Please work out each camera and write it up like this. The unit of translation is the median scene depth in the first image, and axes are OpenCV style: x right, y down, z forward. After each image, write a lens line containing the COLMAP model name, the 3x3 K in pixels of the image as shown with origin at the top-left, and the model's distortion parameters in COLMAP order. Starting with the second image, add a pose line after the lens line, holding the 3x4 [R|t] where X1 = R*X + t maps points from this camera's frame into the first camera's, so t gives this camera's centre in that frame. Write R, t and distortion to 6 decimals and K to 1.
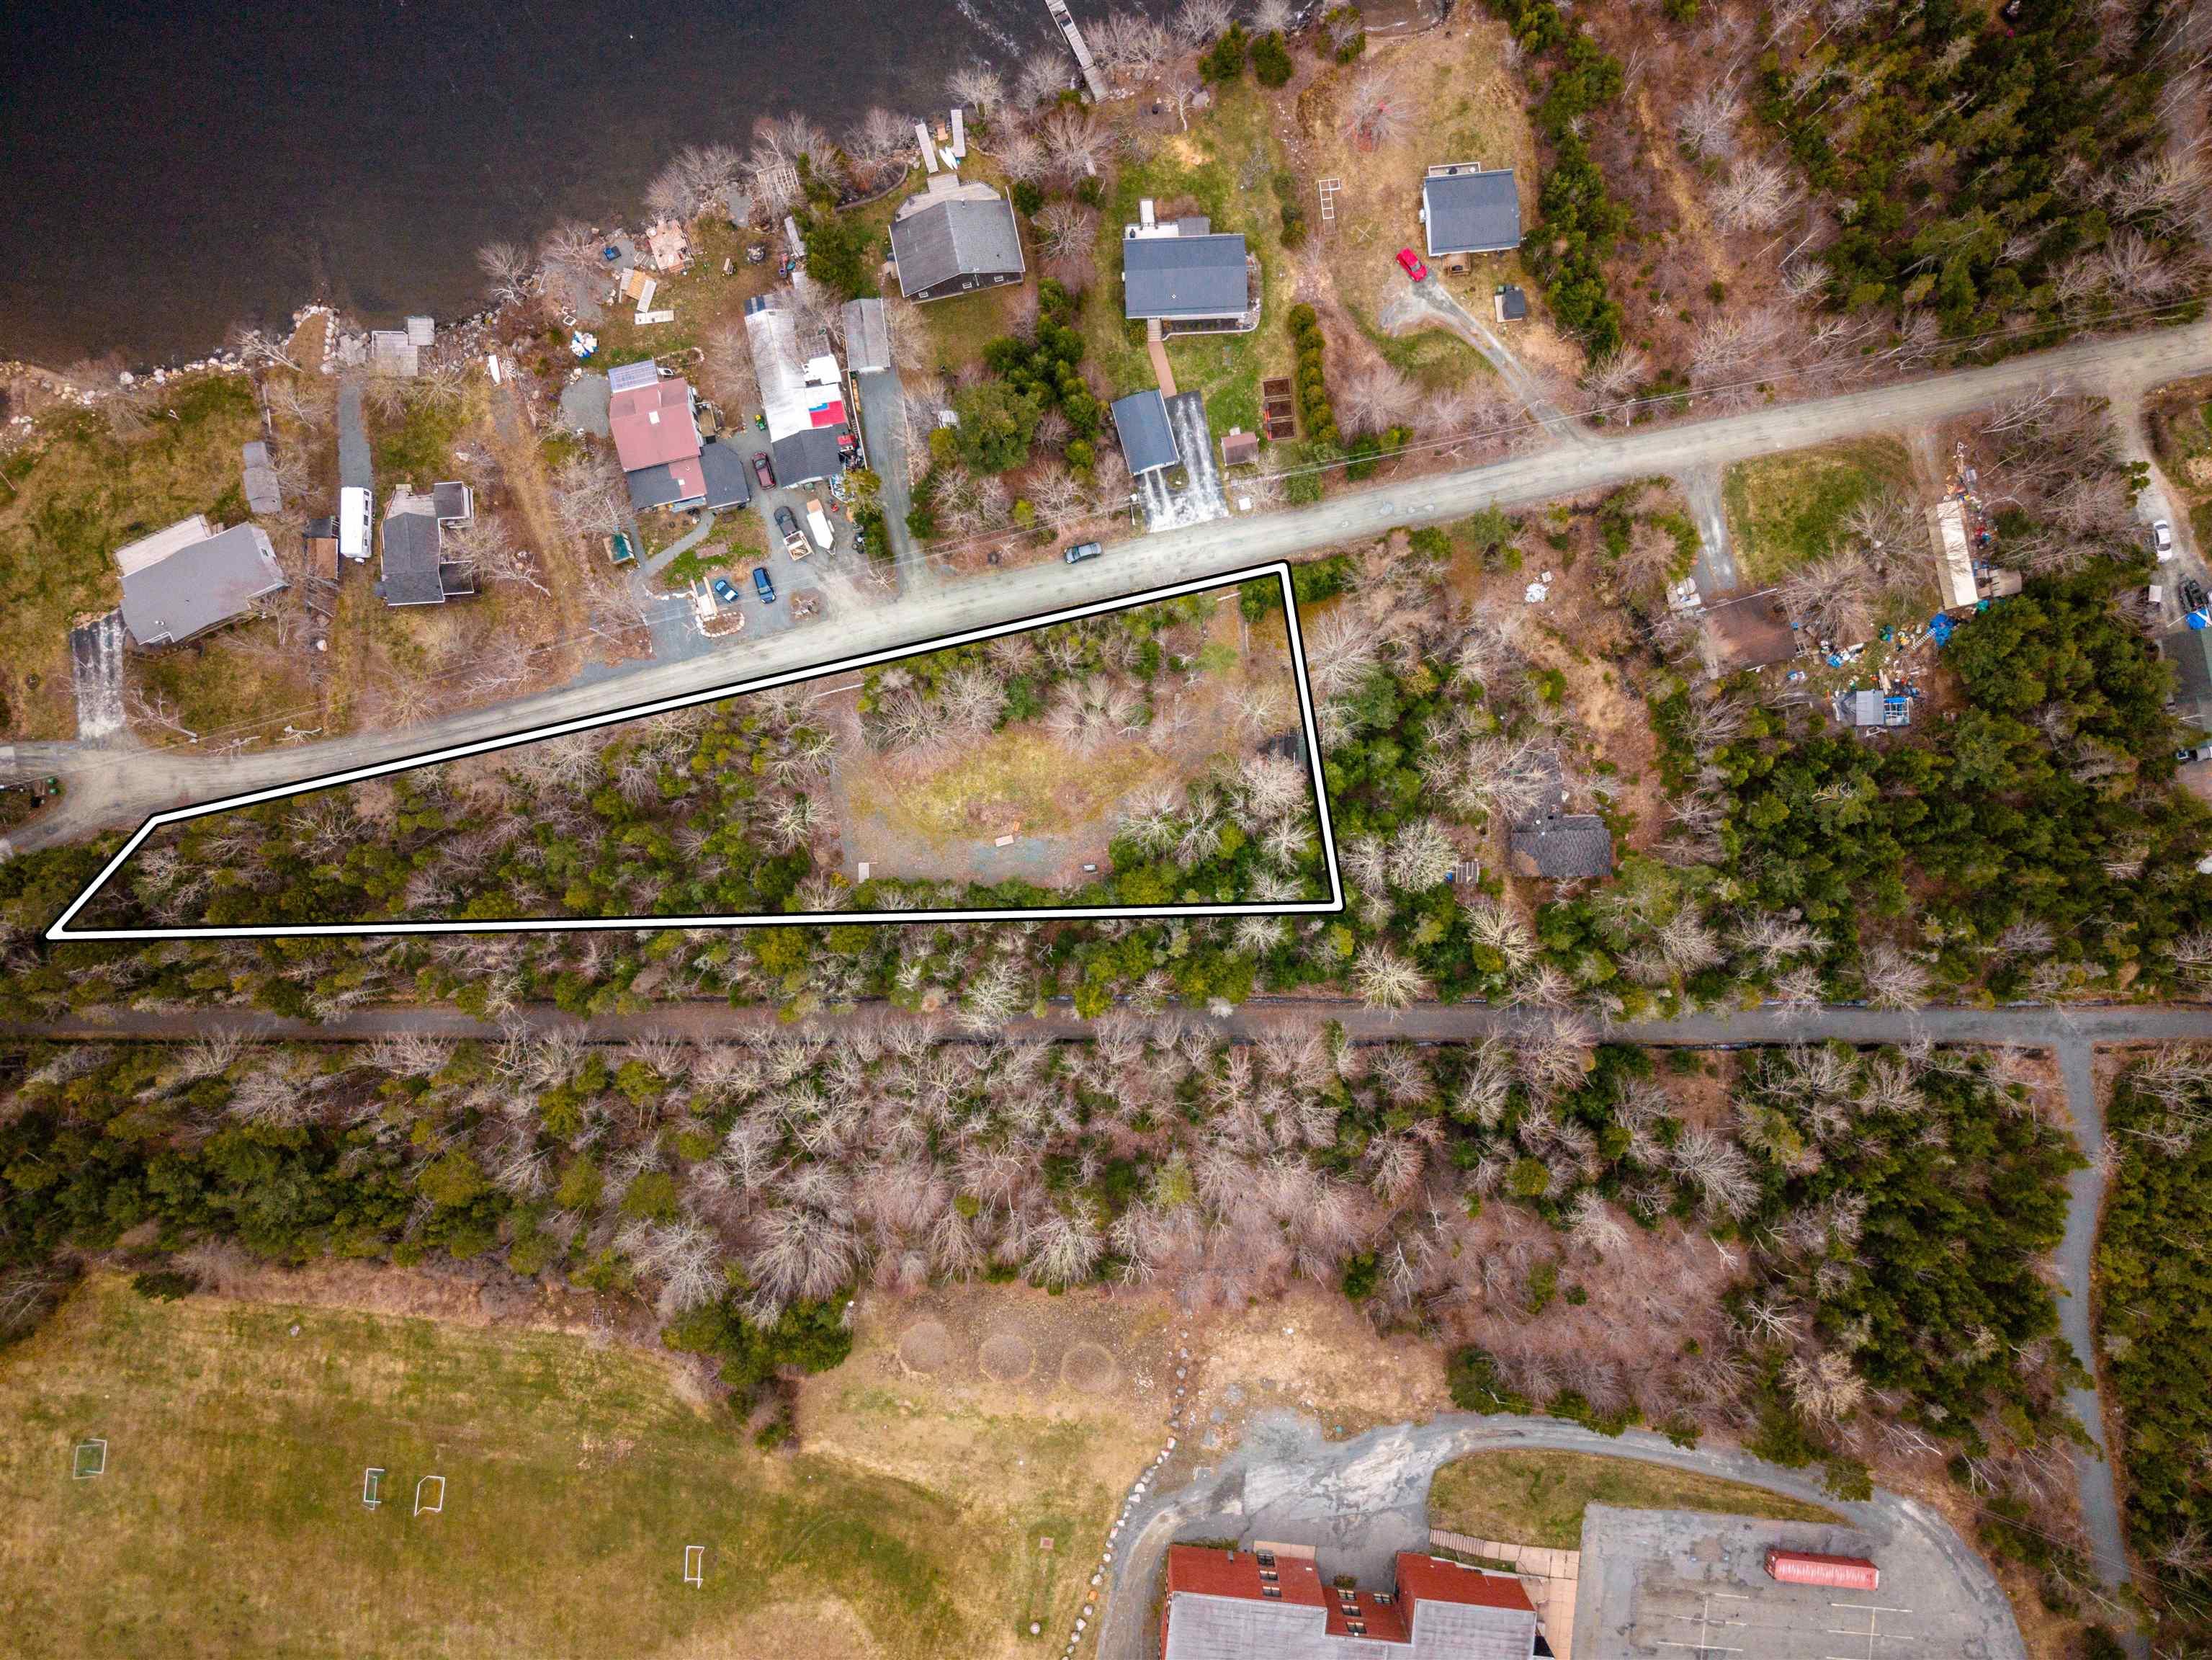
lens RADIAL K [[1561.5, 0, 1106.0], [0, 1561.5, 830.0], [0, 0, 1]] dist [0.057993, -0.140428]
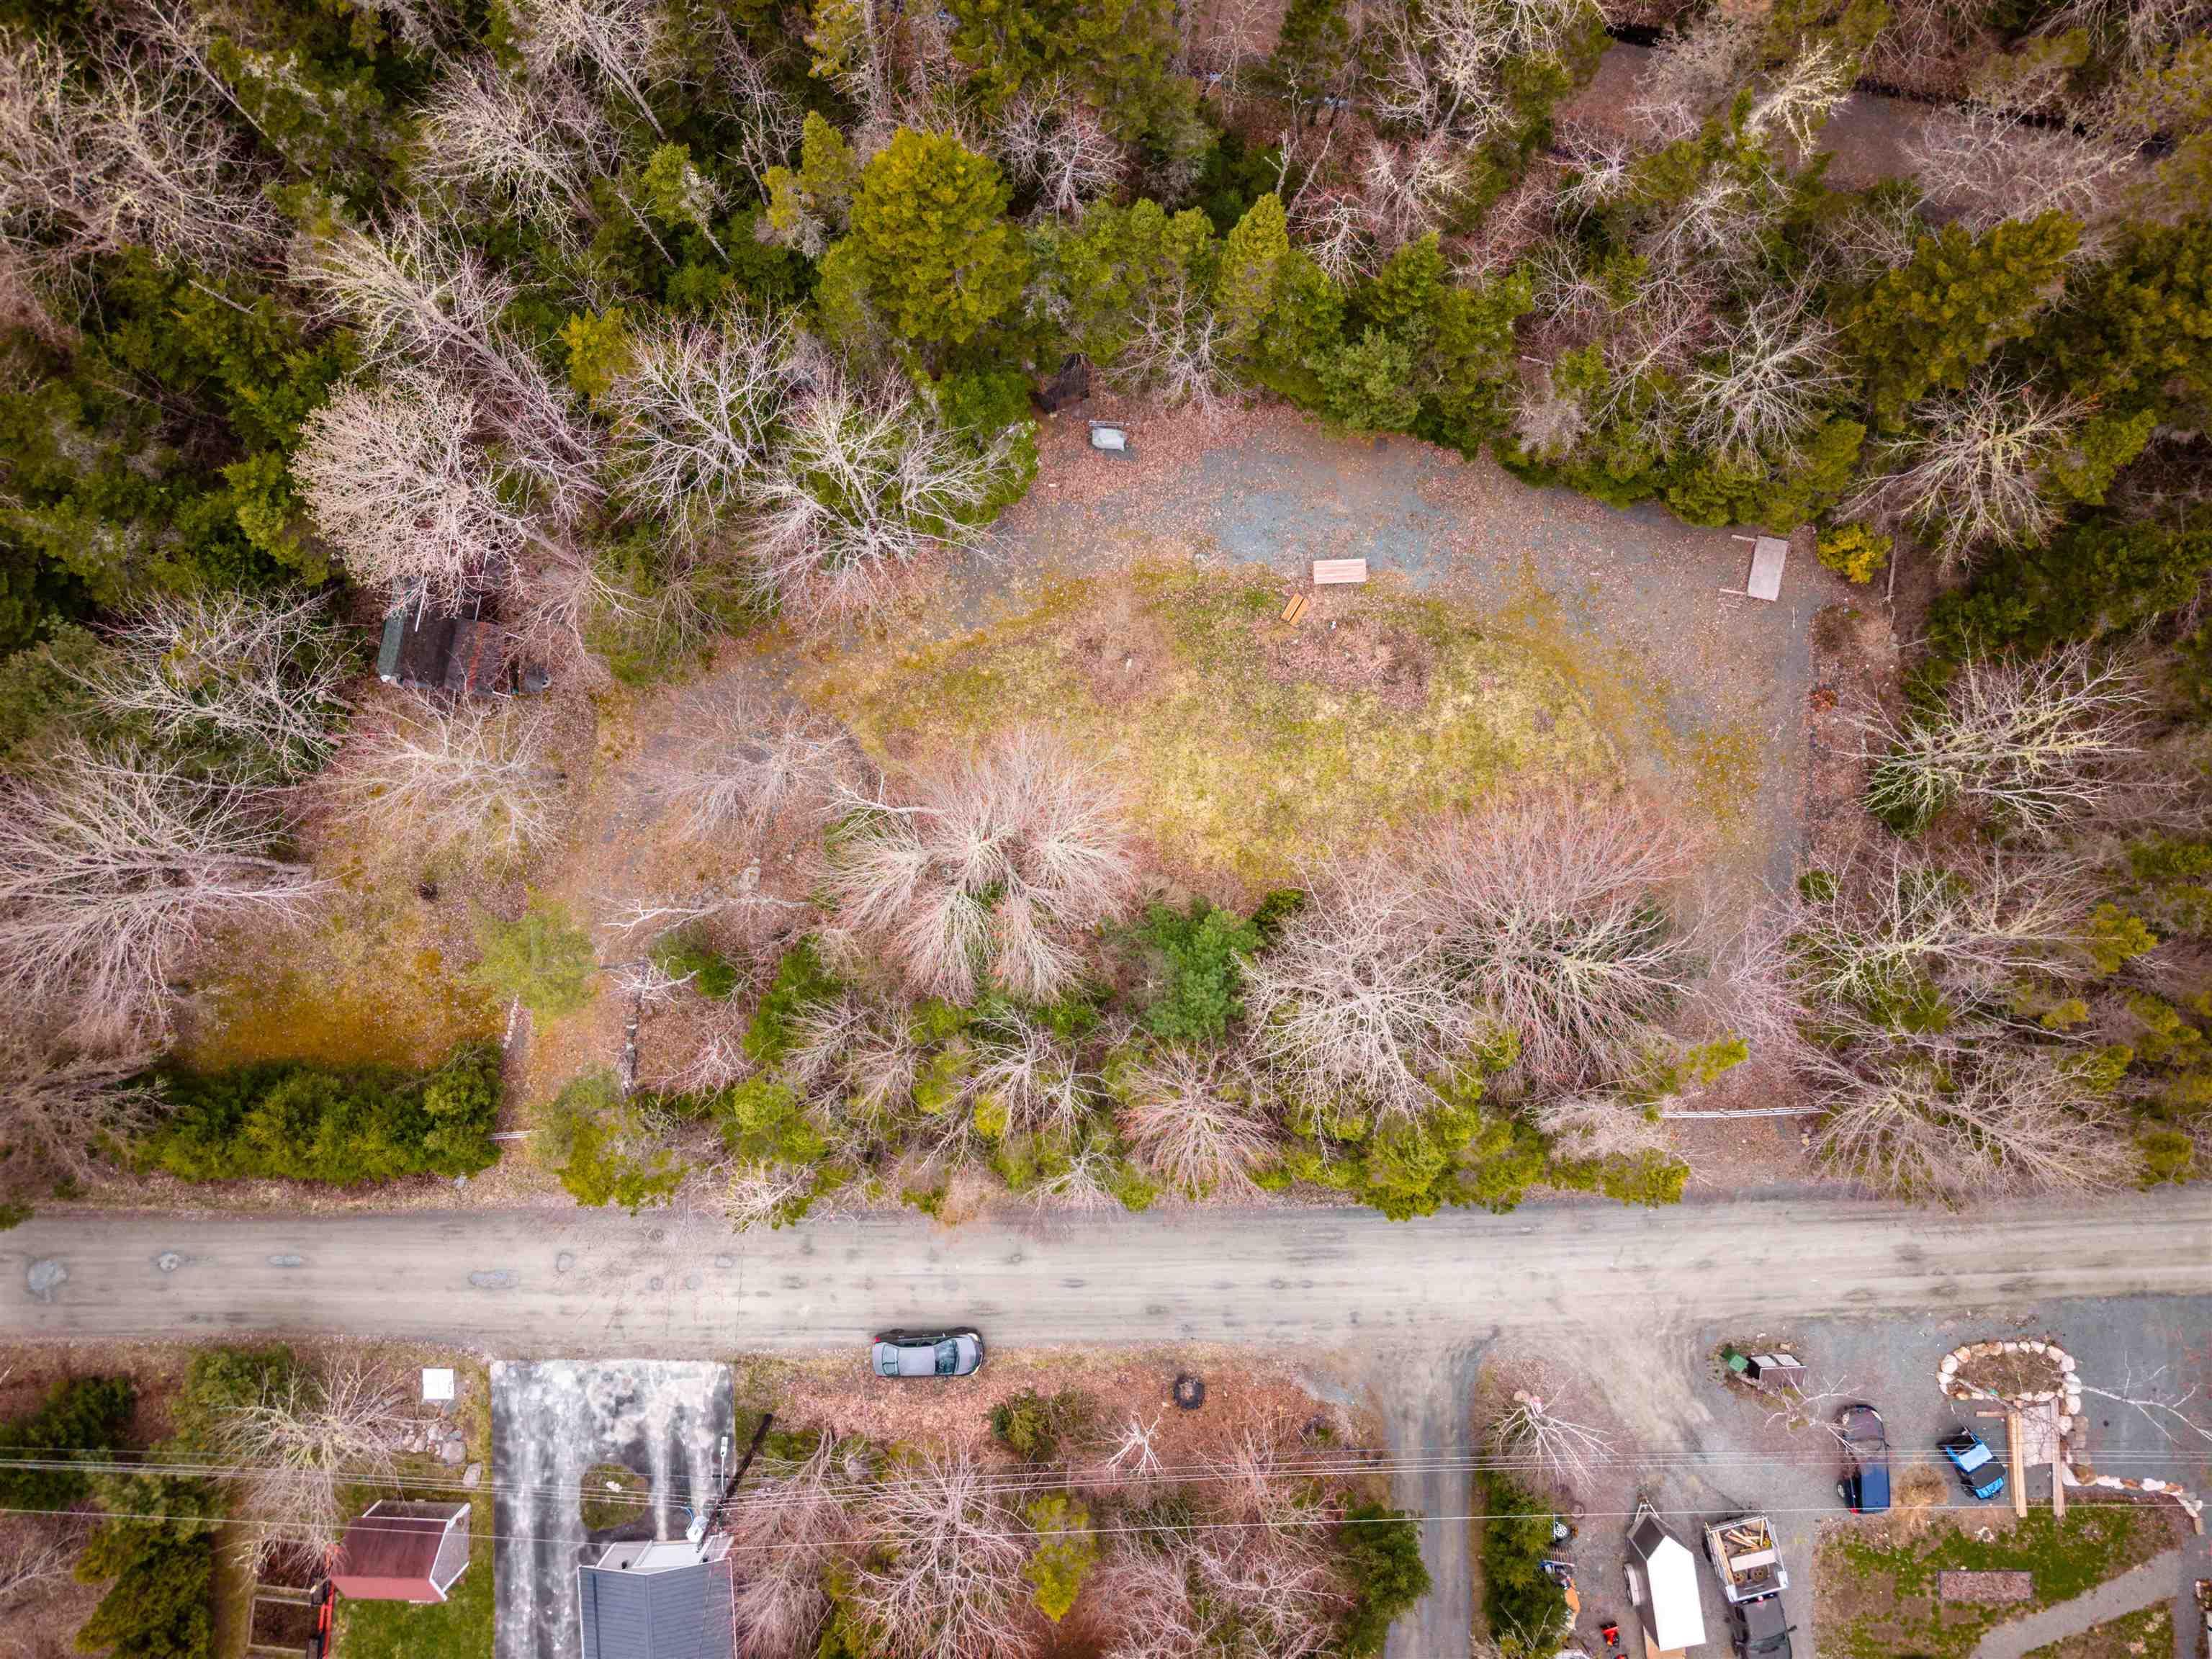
lens RADIAL K [[1561.3, 0, 1106.0], [0, 1561.3, 829.5], [0, 0, 1]] dist [0.057993, -0.140428]
pose [[-0.976249, -0.215691, 0.020356, -0.034909], [0.215629, -0.976461, -0.005236, -0.056518], [0.021006, -0.000723, 0.999779, 0.661322]]
